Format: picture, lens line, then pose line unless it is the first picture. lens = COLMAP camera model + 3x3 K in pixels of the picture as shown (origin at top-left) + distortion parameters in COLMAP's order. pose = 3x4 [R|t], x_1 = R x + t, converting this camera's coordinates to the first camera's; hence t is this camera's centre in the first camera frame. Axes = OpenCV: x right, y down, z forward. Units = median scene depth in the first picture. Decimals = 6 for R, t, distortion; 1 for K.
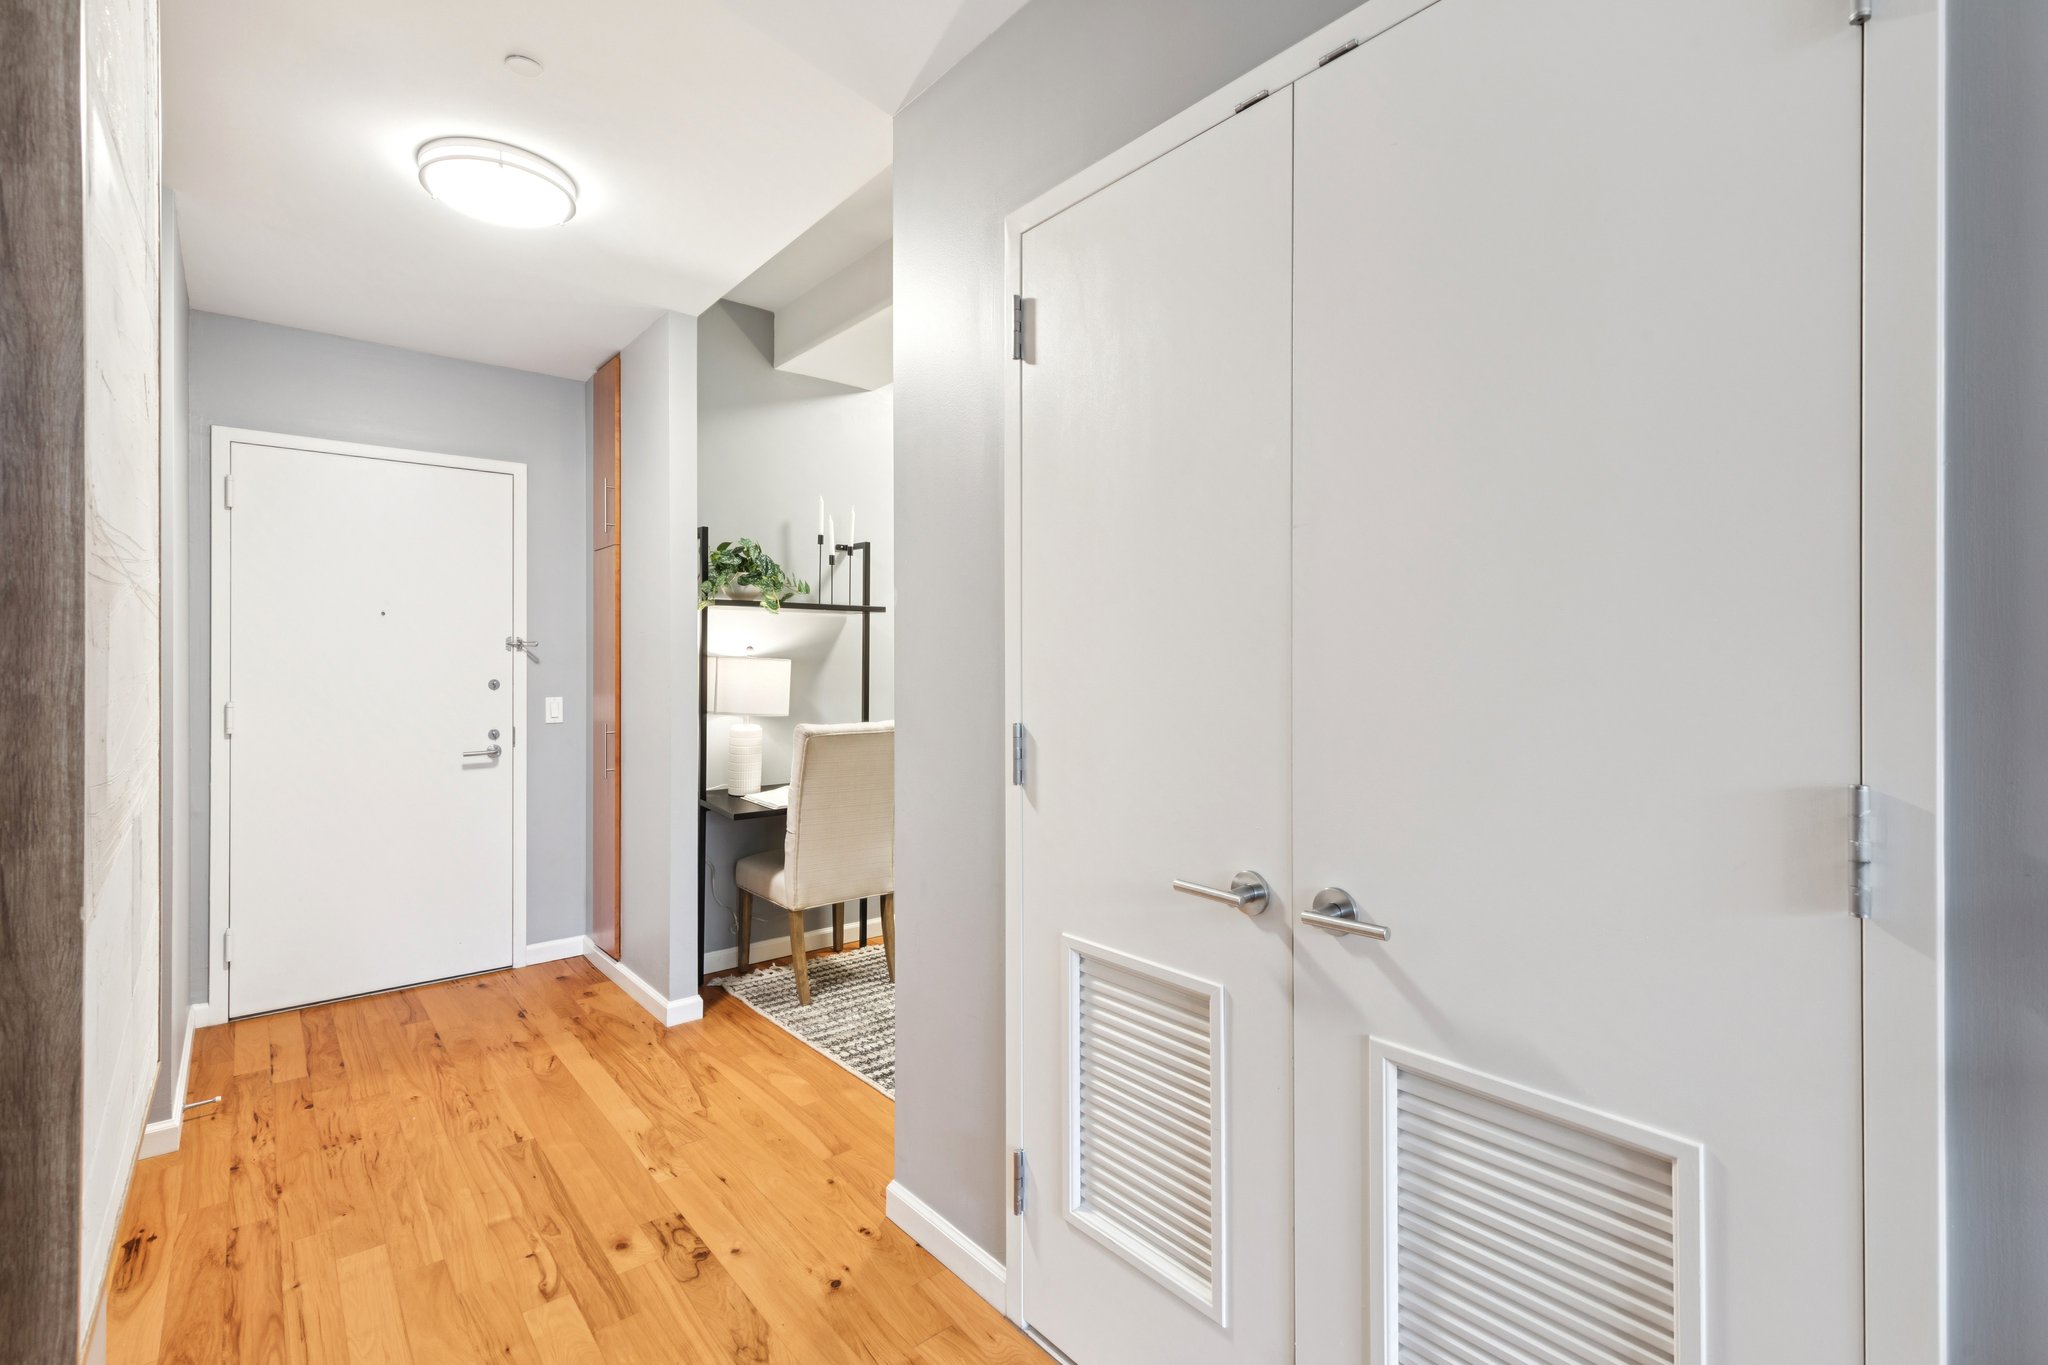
lens RADIAL K [[929.7, 0, 1044.7], [0, 929.7, 679.1], [0, 0, 1]] dist [0.003278, -0.000062]
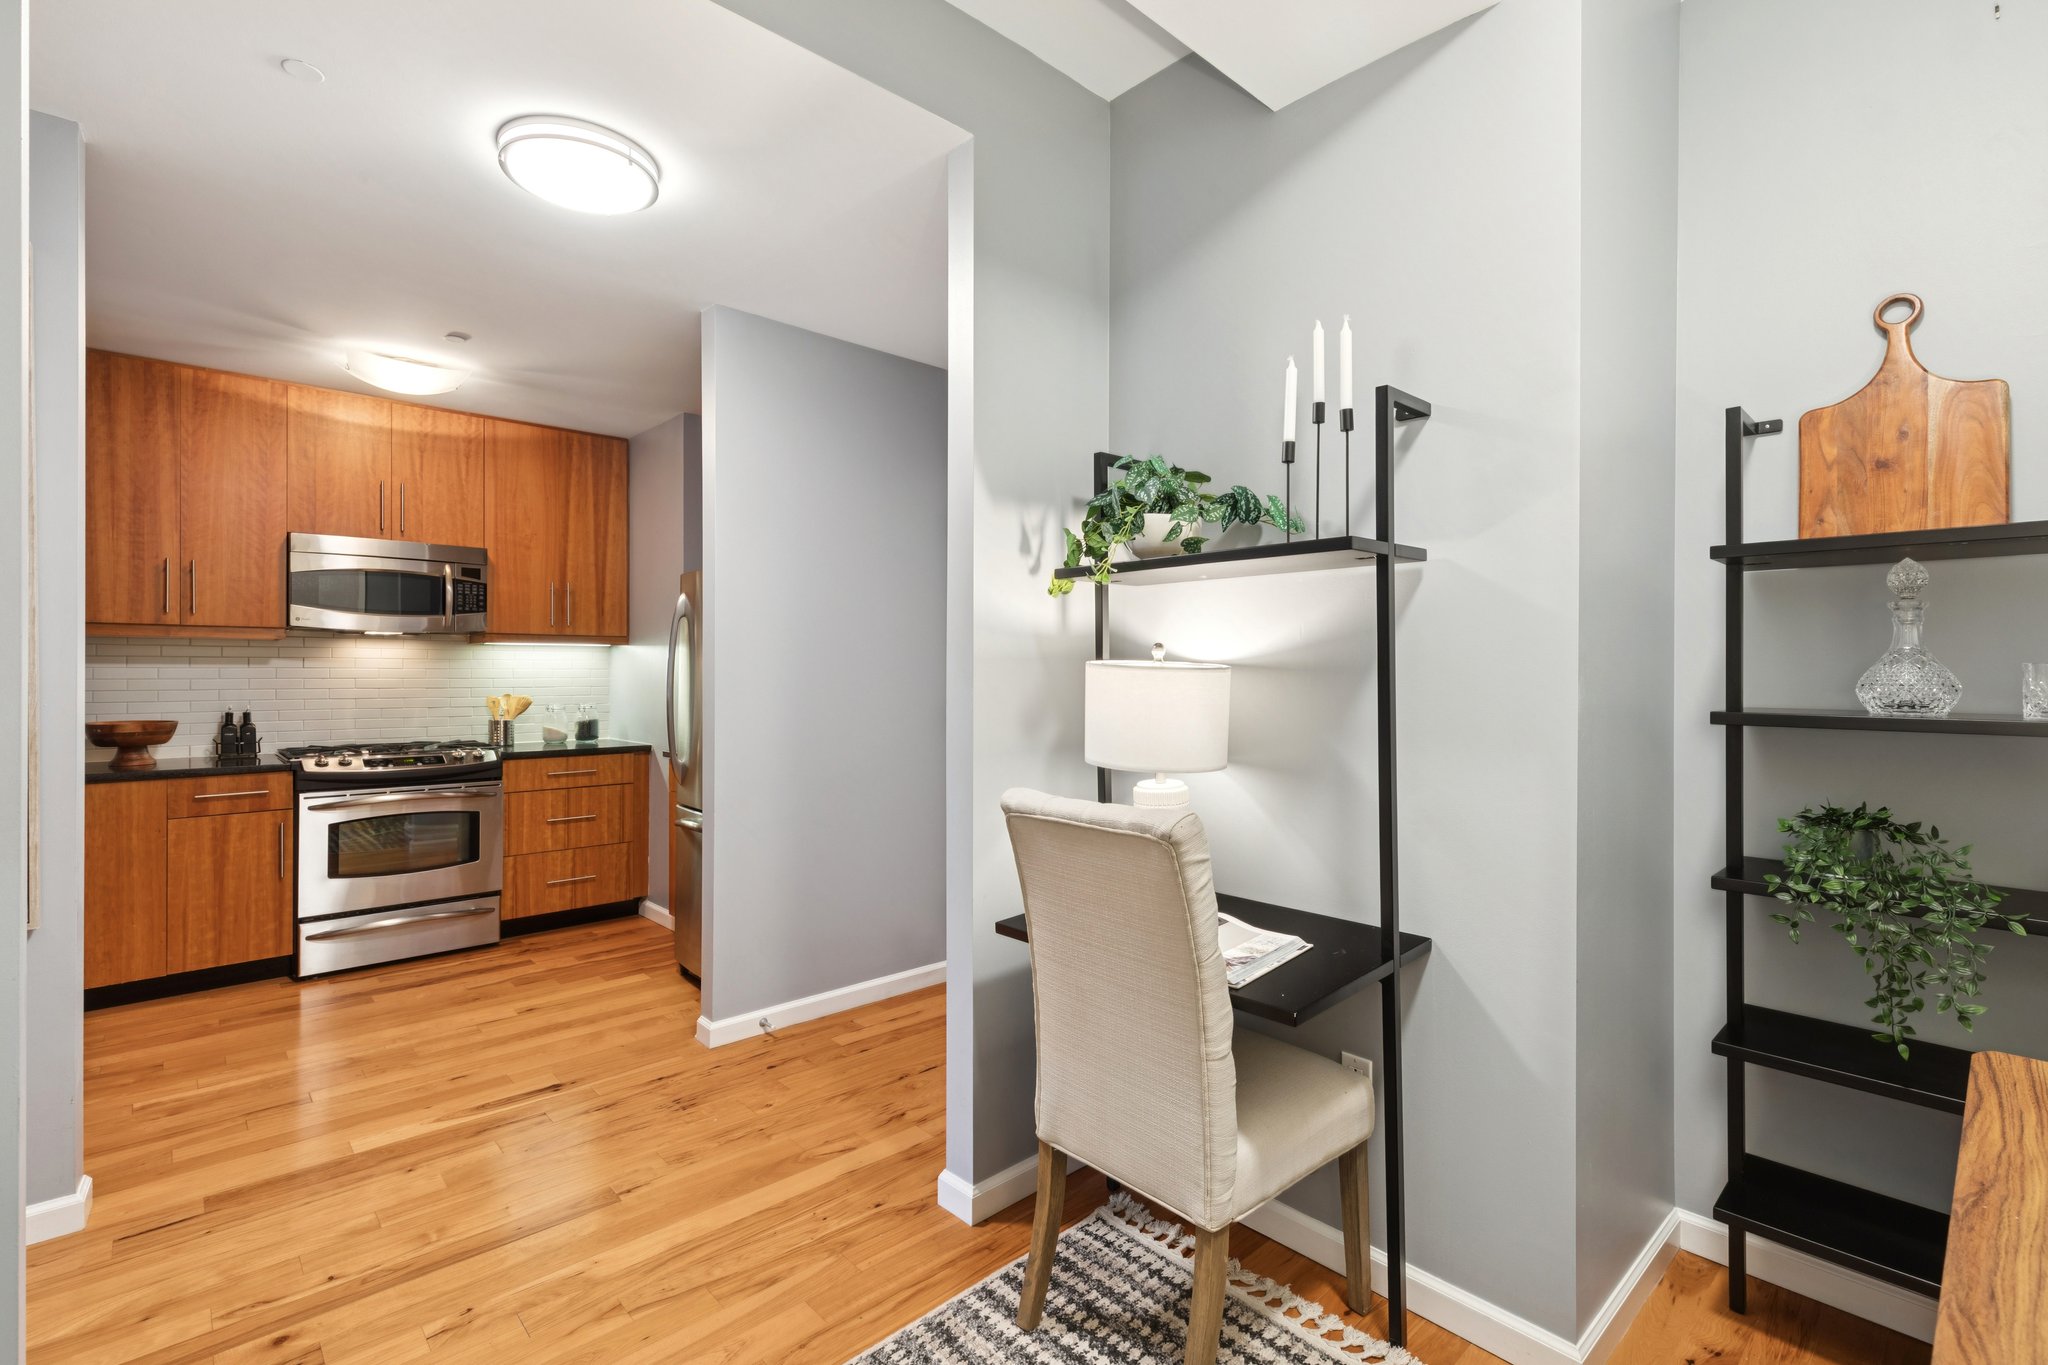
lens RADIAL K [[940.6, 0, 1033.0], [0, 940.6, 671.1], [0, 0, 1]] dist [0.010918, 0.000193]
pose [[0.046221, 0.006147, -0.998912, 0.333425], [-0.019660, 0.999793, 0.005243, -0.025858], [0.998738, 0.019397, 0.046332, 1.190711]]
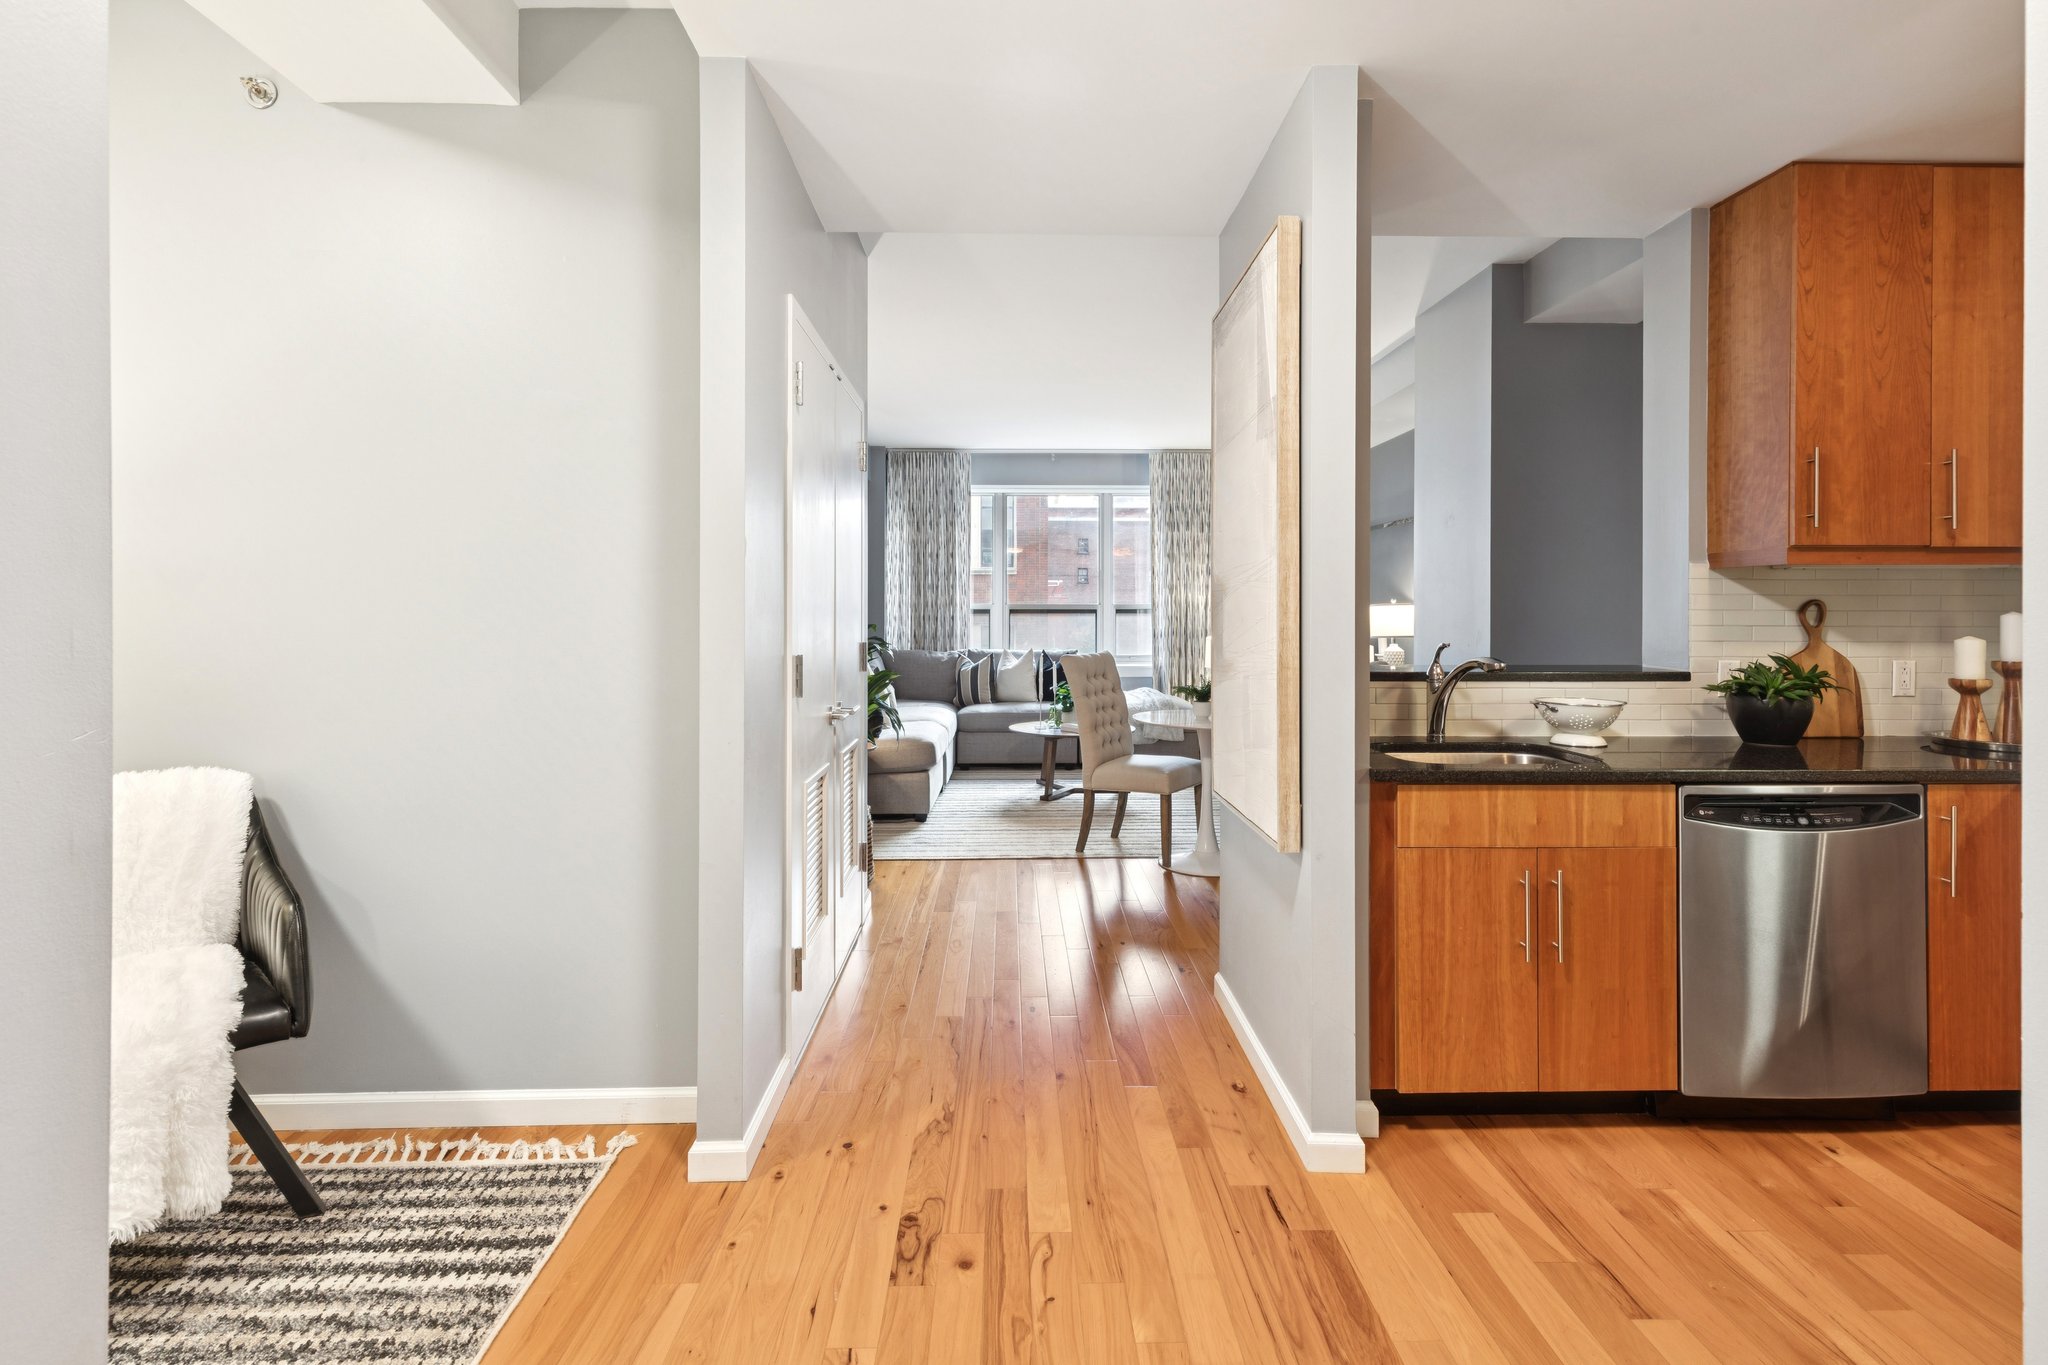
lens RADIAL K [[933.5, 0, 1015.5], [0, 933.5, 617.5], [0, 0, 1]] dist [0.004174, -0.000523]
pose [[-0.769305, 0.003496, 0.638873, -0.776547], [0.015546, 0.999791, 0.013249, -0.017997], [-0.638693, 0.020125, -0.769199, 1.200332]]
